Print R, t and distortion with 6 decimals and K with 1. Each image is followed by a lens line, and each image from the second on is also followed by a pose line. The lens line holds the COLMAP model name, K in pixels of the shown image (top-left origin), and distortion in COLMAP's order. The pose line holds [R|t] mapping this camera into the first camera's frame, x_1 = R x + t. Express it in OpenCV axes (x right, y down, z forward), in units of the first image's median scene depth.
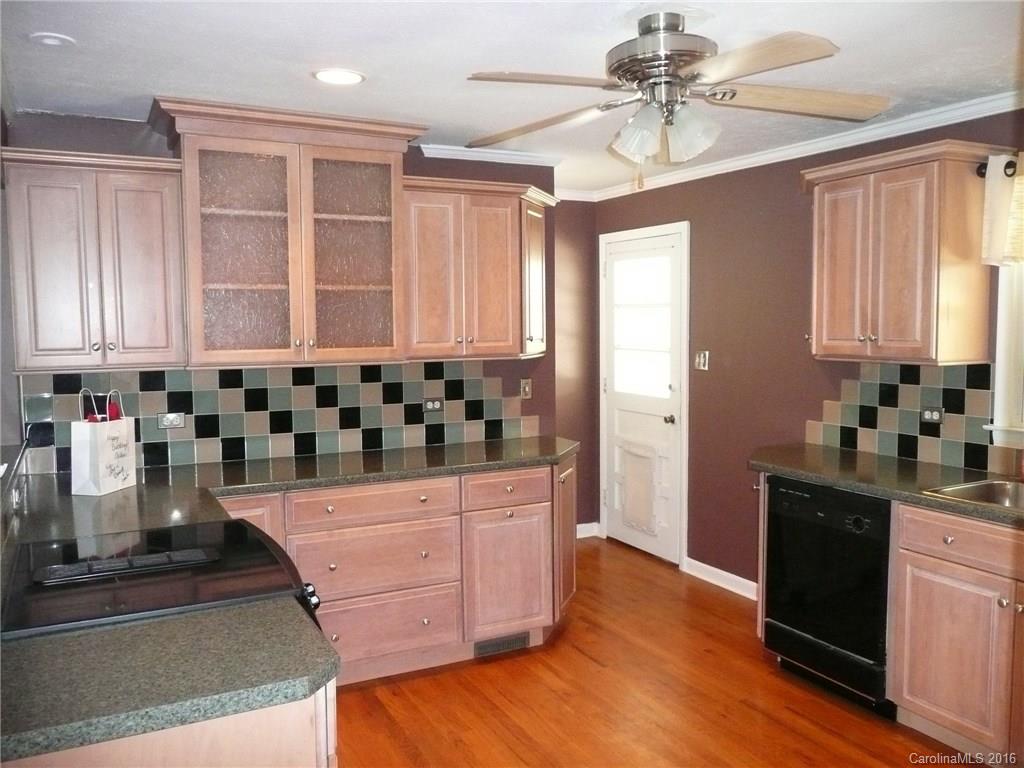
lens RADIAL K [[862.2, 0, 512.6], [0, 862.2, 384.5], [0, 0, 1]] dist [-0.004337, 0.000412]
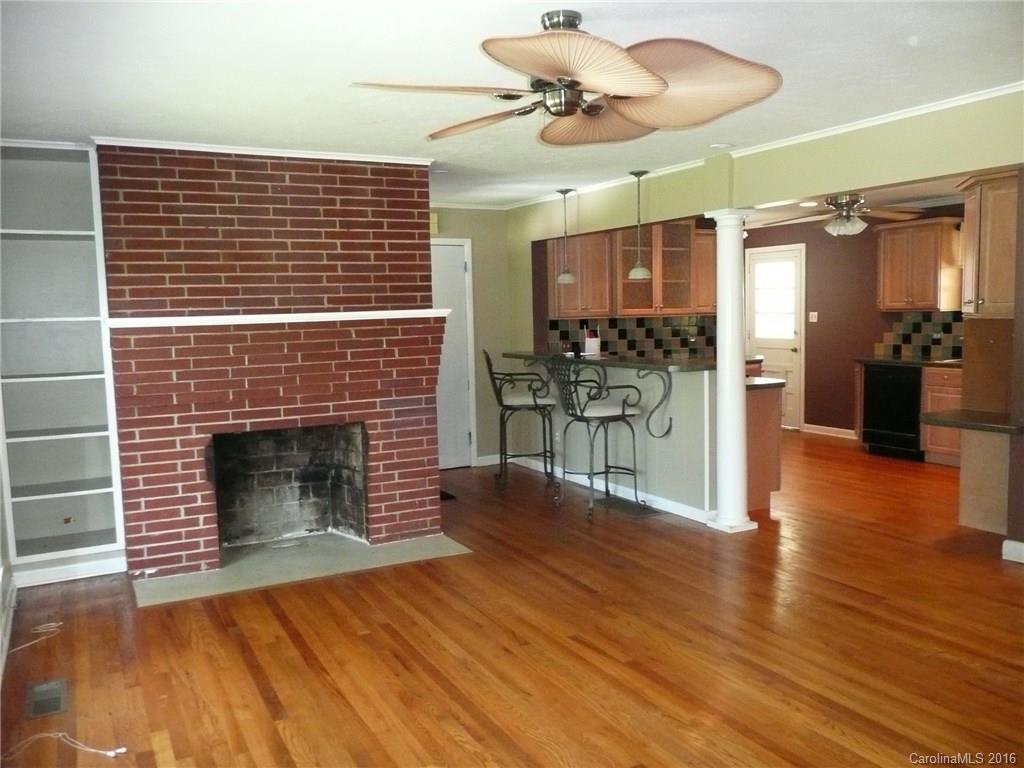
lens RADIAL K [[862.2, 0, 511.4], [0, 862.2, 383.8], [0, 0, 1]] dist [-0.004337, 0.000412]
pose [[0.999864, -0.013824, 0.008959, -0.620629], [0.013731, 0.999852, 0.010373, 0.120418], [-0.009101, -0.010249, 0.999906, -1.188745]]
